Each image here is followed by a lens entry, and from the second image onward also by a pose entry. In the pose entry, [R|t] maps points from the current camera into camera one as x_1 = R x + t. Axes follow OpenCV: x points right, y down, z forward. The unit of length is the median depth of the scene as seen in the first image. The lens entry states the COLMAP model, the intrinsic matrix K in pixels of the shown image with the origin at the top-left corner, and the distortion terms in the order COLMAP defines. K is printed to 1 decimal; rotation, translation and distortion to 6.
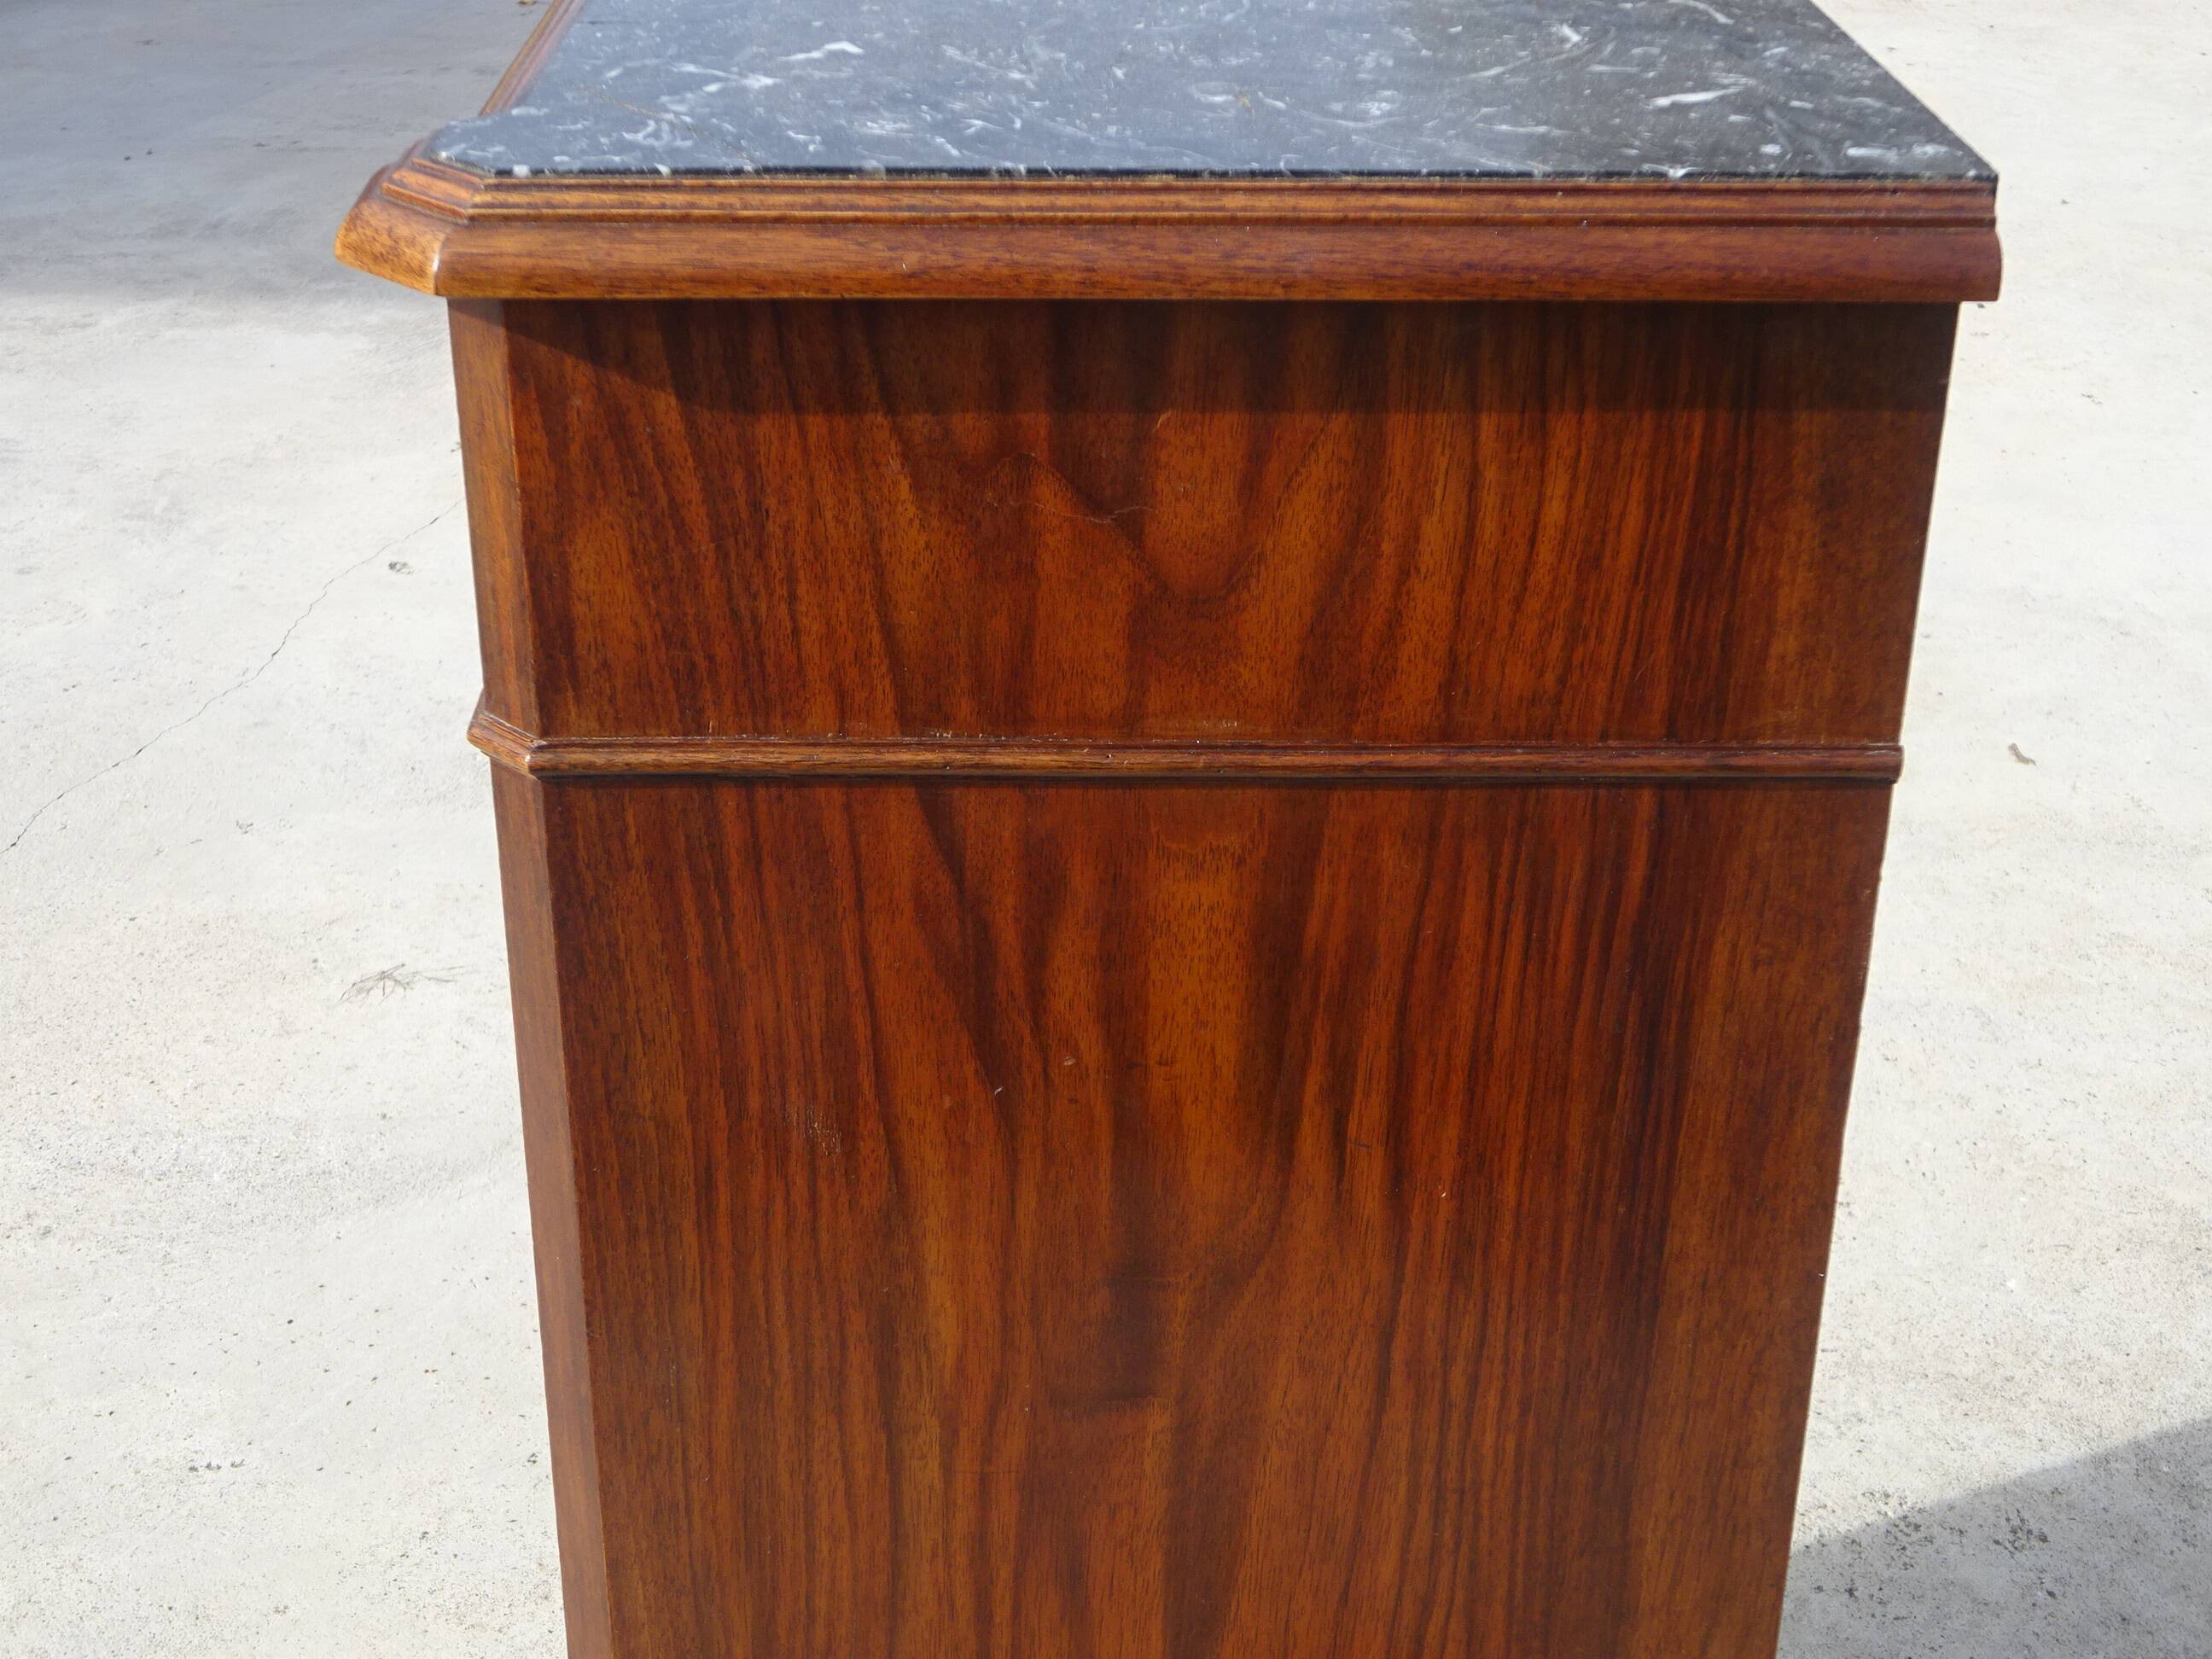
lens RADIAL K [[2983.5, 0, 1142.0], [0, 2983.5, 827.7], [0, 0, 1]] dist [0.003069, 0.155549]
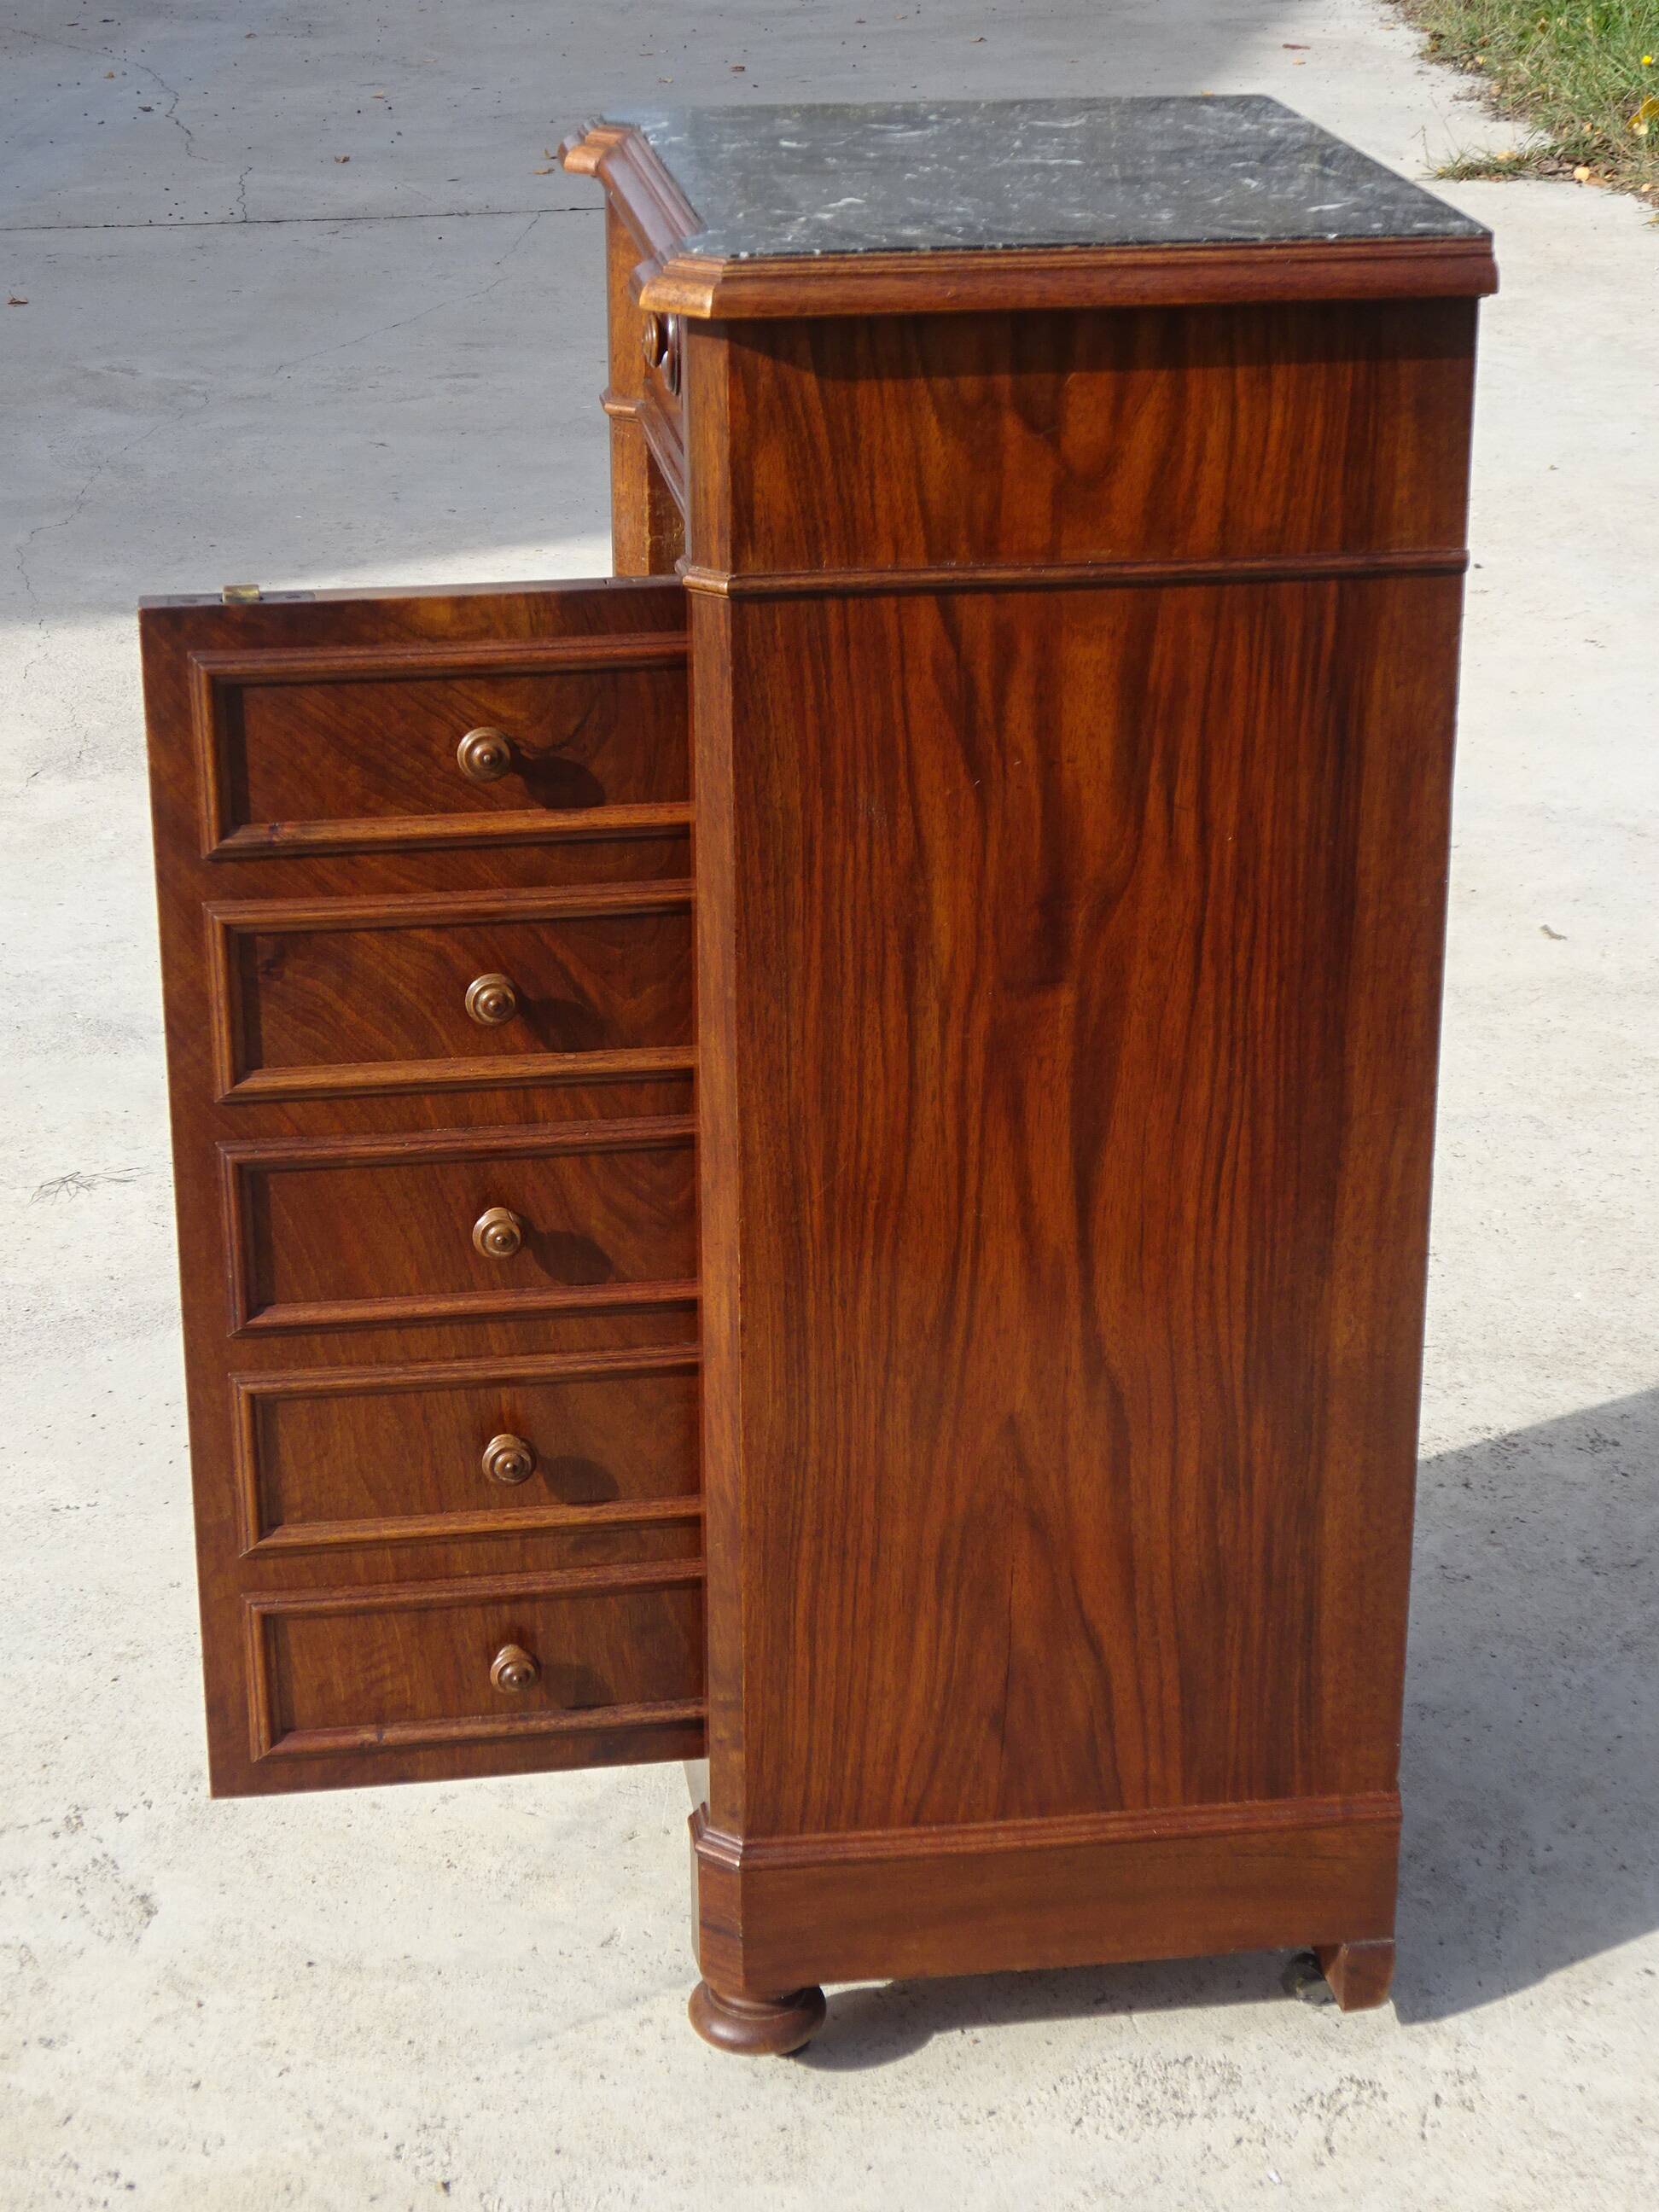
lens RADIAL K [[4180.2, 0, 829.5], [0, 4180.2, 1106.0], [0, 0, 1]] dist [0.002534, 0.093479]
pose [[0.991882, -0.057844, 0.113246, -0.436712], [0.068393, 0.993444, -0.091604, 0.511849], [-0.107205, 0.098605, 0.989335, -1.437094]]
